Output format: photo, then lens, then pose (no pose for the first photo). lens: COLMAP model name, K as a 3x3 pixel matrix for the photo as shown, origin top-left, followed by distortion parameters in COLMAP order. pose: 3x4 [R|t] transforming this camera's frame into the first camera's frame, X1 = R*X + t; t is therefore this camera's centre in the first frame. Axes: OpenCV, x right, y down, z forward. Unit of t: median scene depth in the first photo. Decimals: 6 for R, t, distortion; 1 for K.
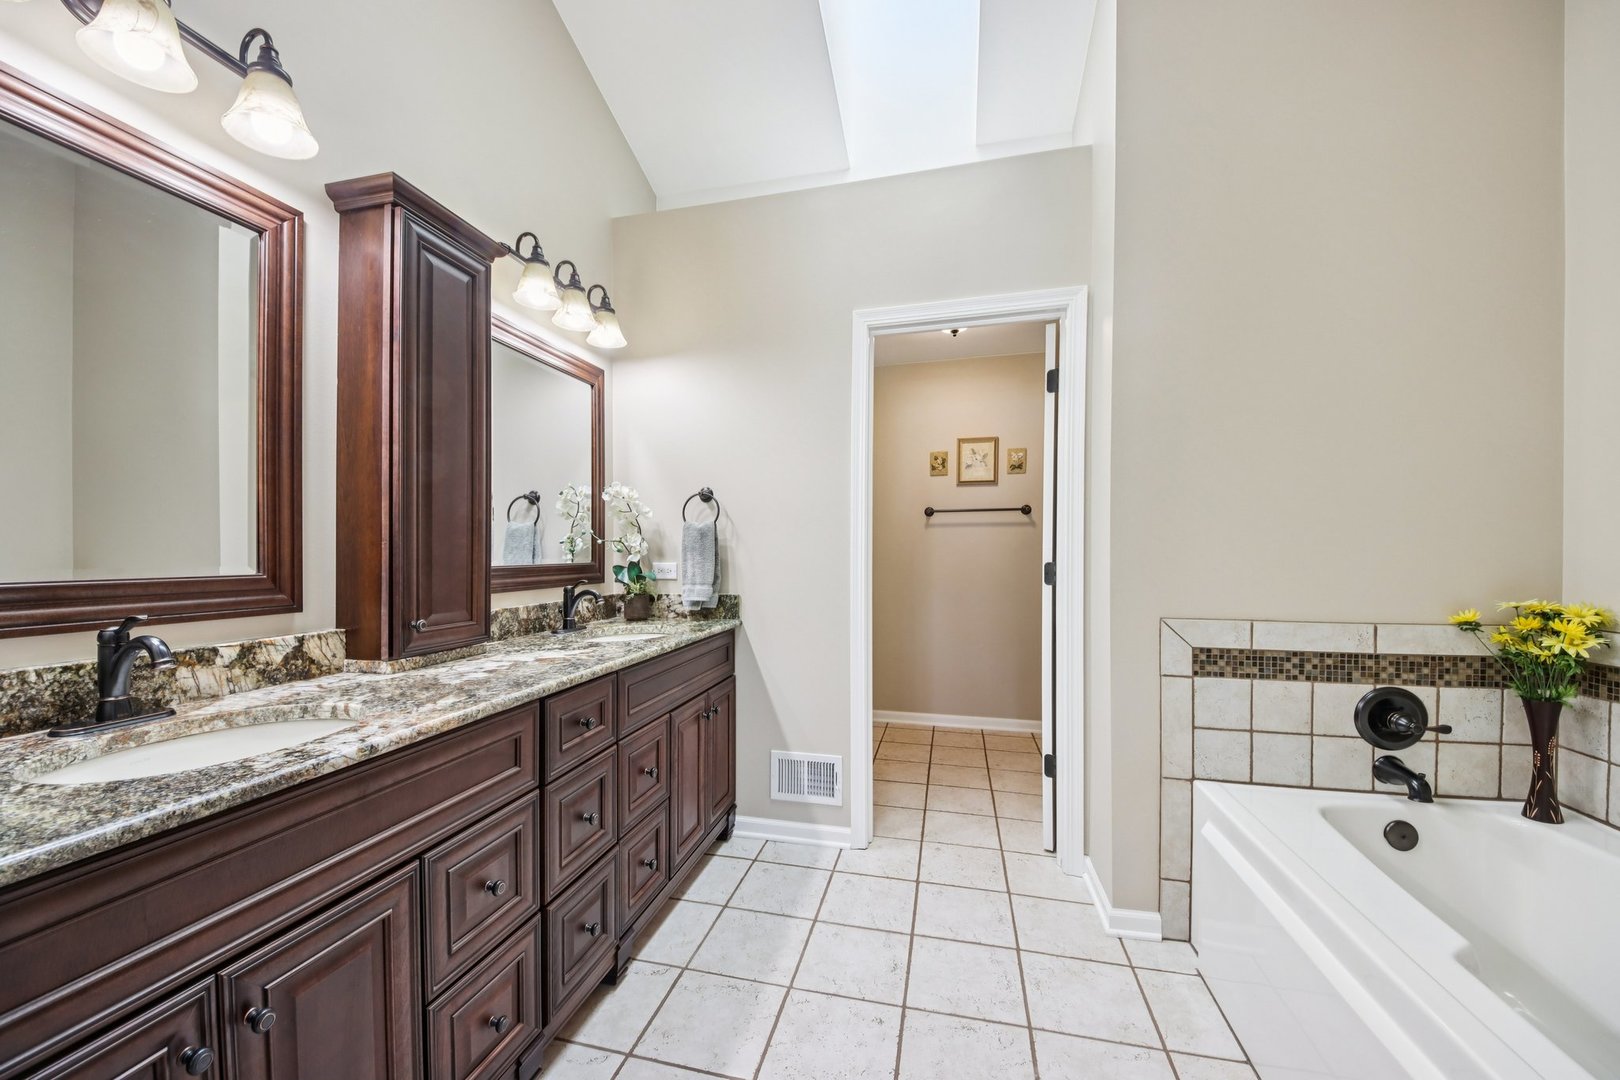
lens RADIAL K [[583.0, 0, 810.0], [0, 583.0, 540.0], [0, 0, 1]] dist [0.000225, -0.017031]
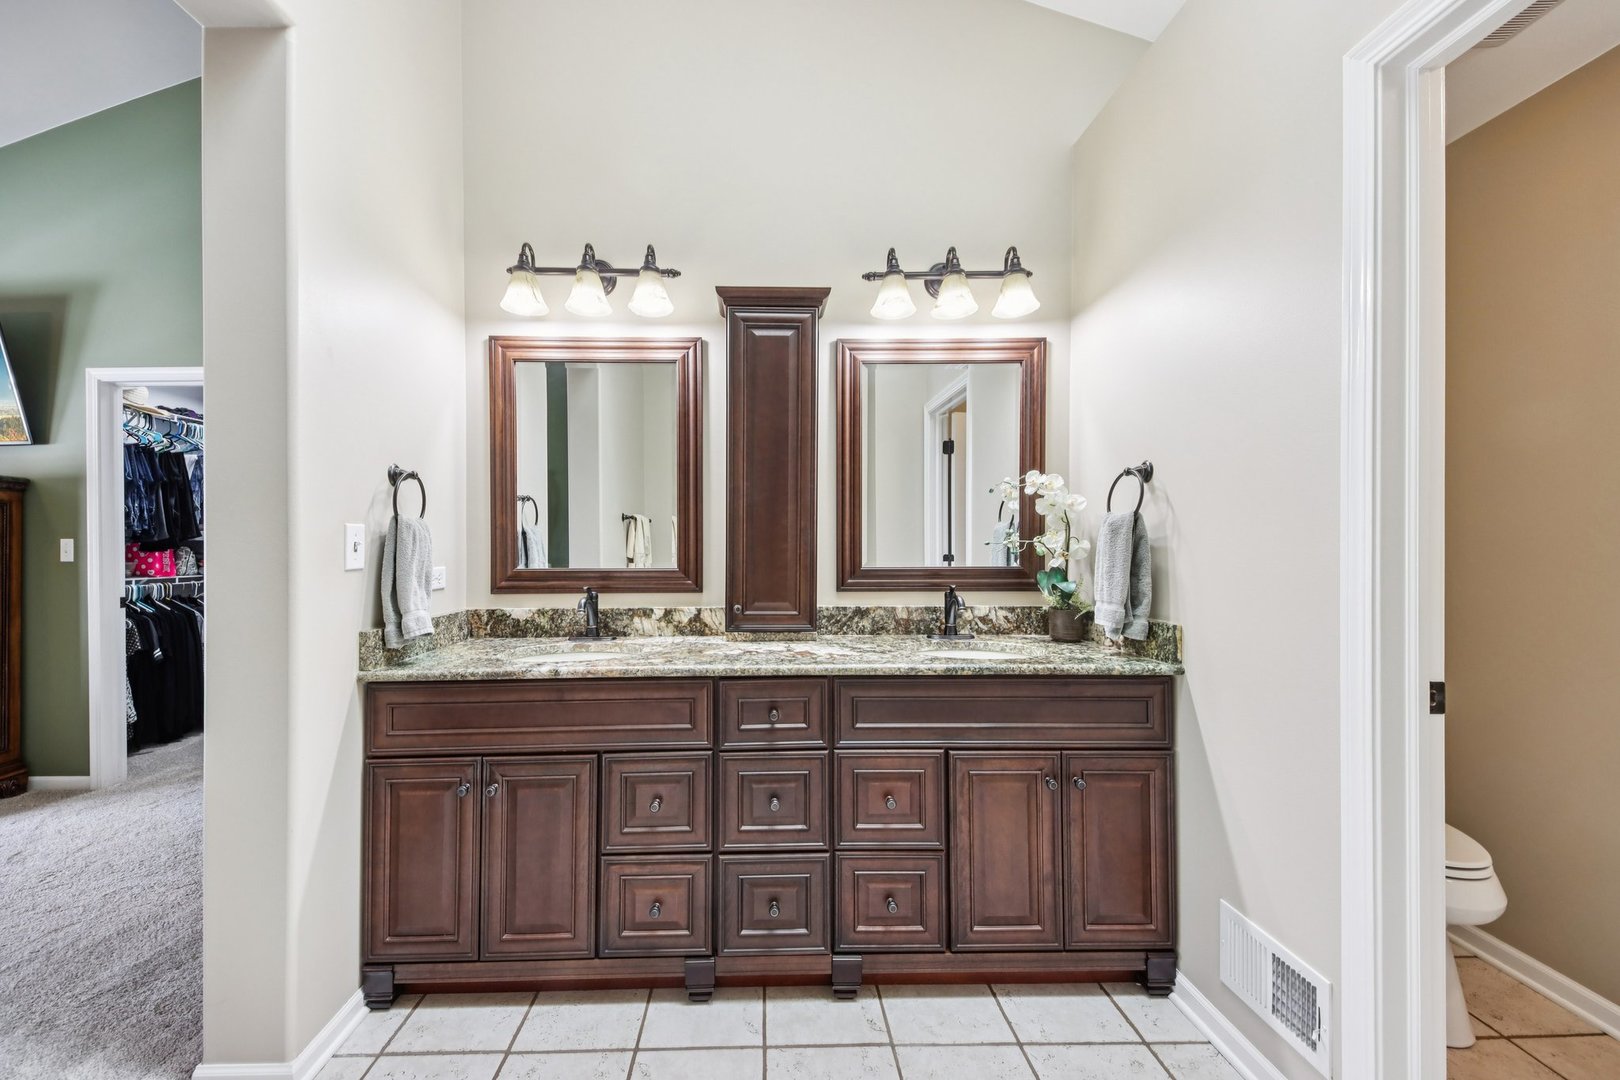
lens RADIAL K [[602.1, 0, 791.8], [0, 602.1, 544.7], [0, 0, 1]] dist [0.035693, -0.019381]
pose [[0.263625, -0.003210, -0.964620, 0.775348], [0.019269, 0.999812, 0.001939, -0.005529], [0.964433, -0.019098, 0.263637, 0.804331]]
